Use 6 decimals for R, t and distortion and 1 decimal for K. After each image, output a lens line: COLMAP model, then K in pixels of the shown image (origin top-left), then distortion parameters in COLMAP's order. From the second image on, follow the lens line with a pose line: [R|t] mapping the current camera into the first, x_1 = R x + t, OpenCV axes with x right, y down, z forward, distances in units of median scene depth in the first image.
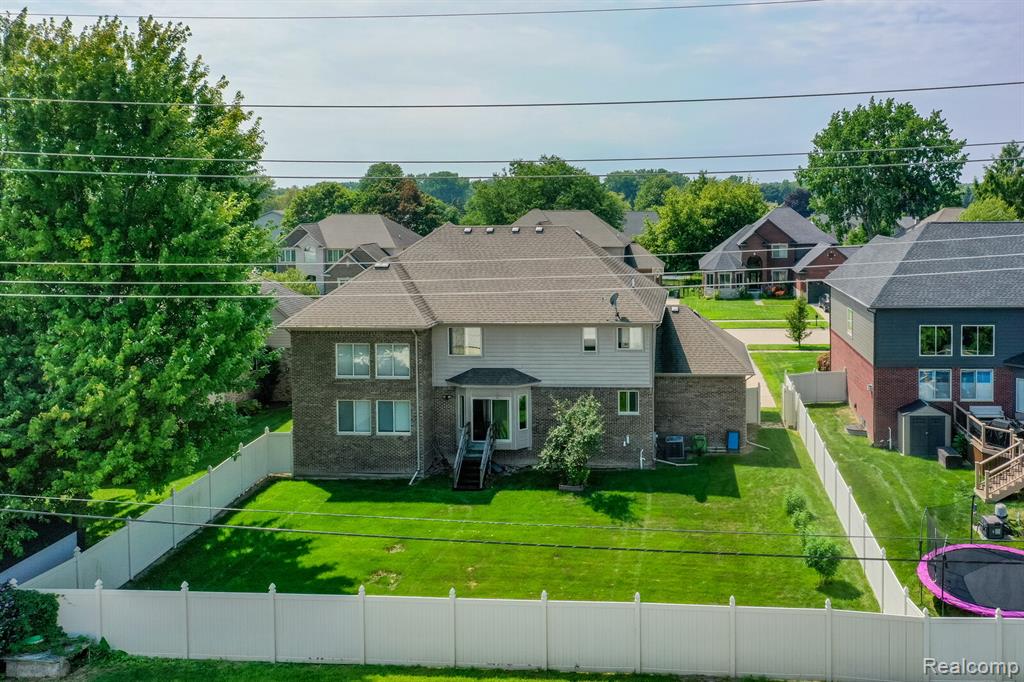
lens RADIAL K [[778.3, 0, 476.8], [0, 778.3, 340.6], [0, 0, 1]] dist [-0.002299, 0.000859]
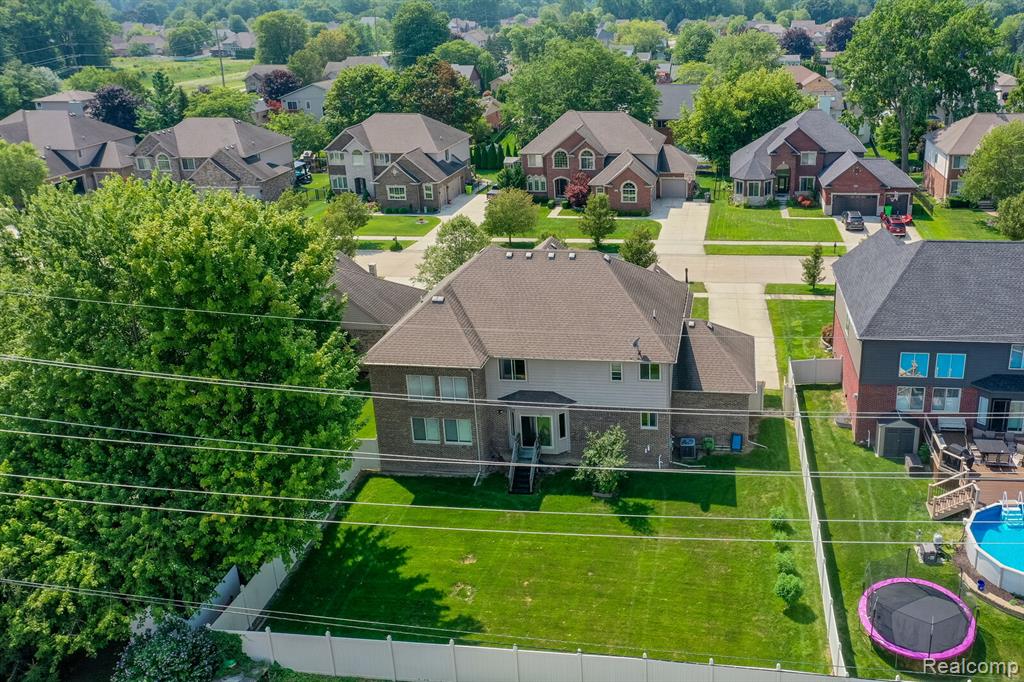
lens RADIAL K [[815.2, 0, 470.1], [0, 815.2, 247.0], [0, 0, 1]] dist [-0.002428, 0.003971]
pose [[0.996434, -0.047010, -0.070071, 0.017732], [0.064453, 0.959998, 0.272488, -0.546174], [0.054458, -0.276032, 0.959604, -0.165124]]
